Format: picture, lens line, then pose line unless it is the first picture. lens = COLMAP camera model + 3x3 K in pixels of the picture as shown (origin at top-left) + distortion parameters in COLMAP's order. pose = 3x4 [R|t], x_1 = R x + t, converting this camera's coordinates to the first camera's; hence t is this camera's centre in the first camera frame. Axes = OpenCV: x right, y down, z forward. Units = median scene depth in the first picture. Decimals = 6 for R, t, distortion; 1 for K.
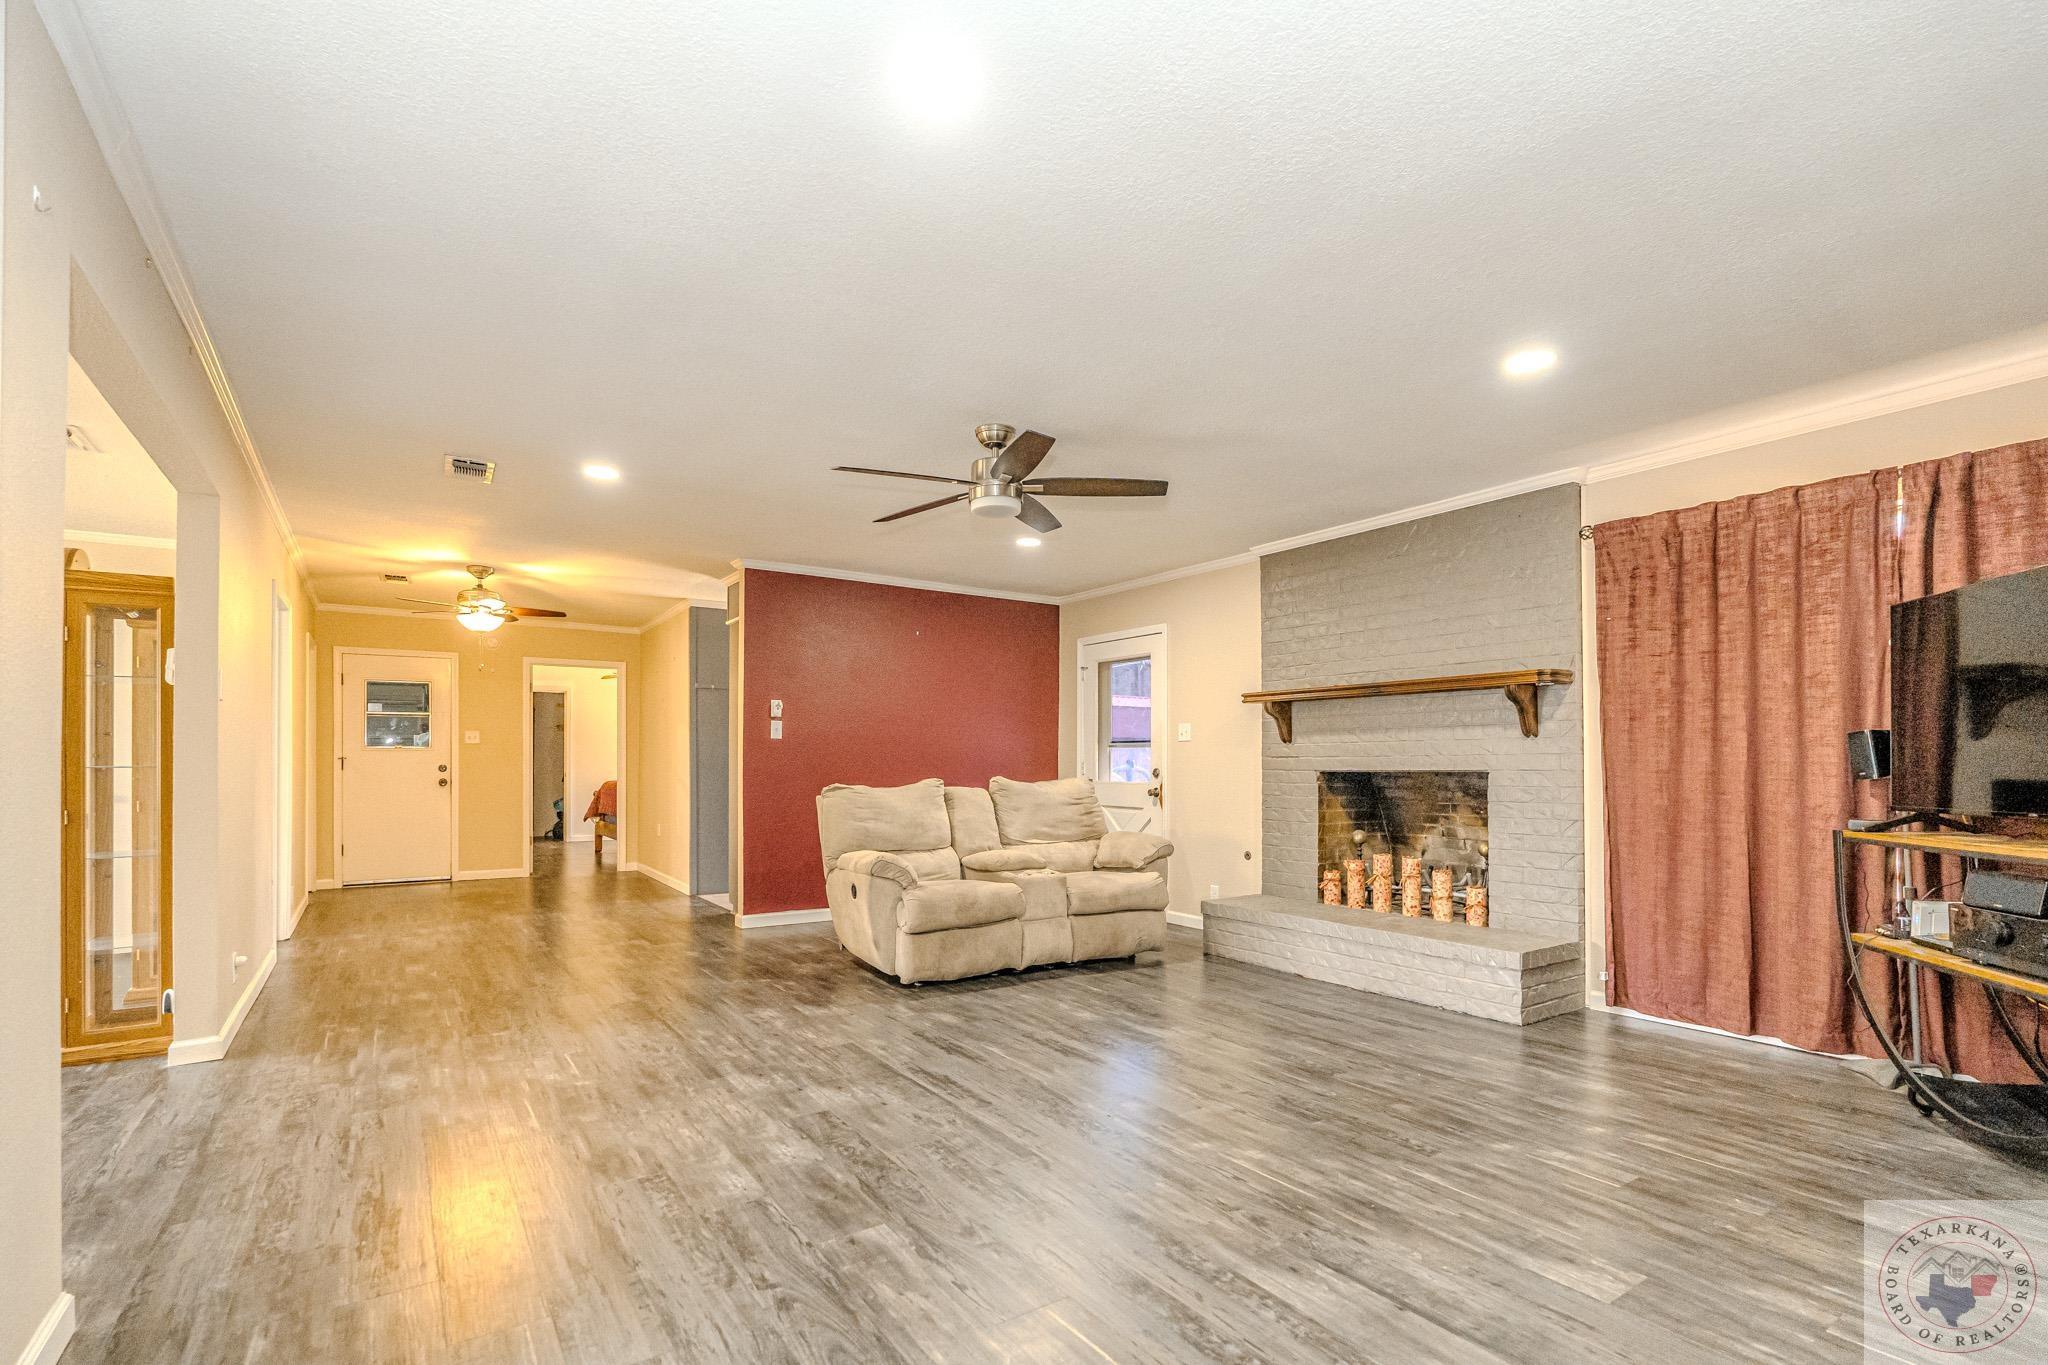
lens RADIAL K [[942.2, 0, 1024.5], [0, 942.2, 754.1], [0, 0, 1]] dist [-0.018316, 0.000264]
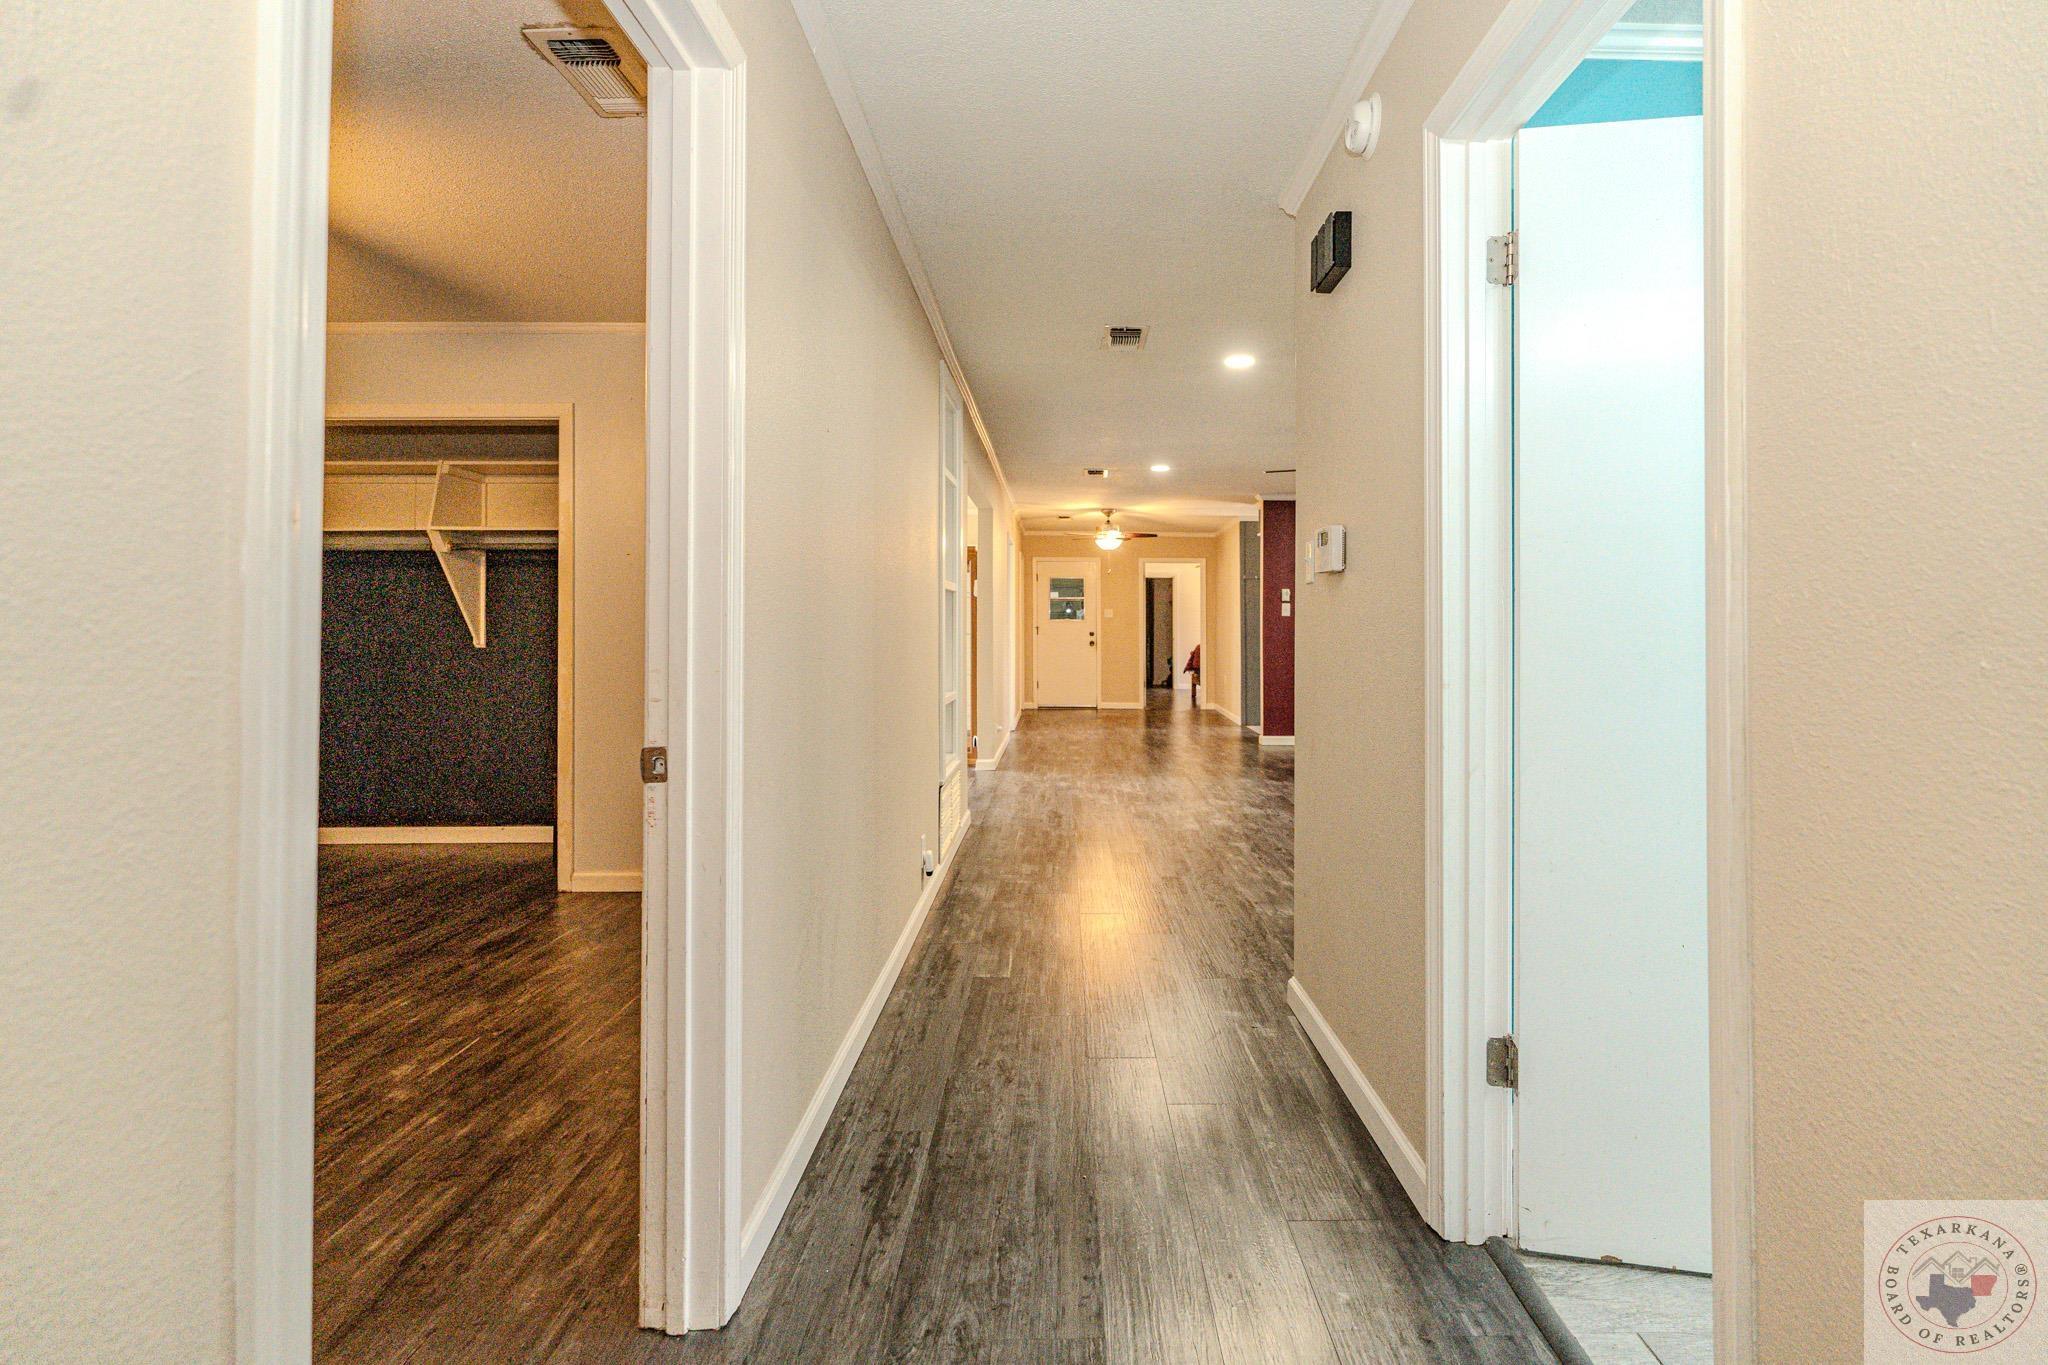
lens RADIAL K [[934.3, 0, 1028.8], [0, 934.3, 665.4], [0, 0, 1]] dist [-0.002617, -0.000165]
pose [[0.804779, 0.027159, -0.592952, 0.225283], [0.002275, 0.998804, 0.048836, -0.009189], [0.593570, -0.040651, 0.803755, -0.323860]]
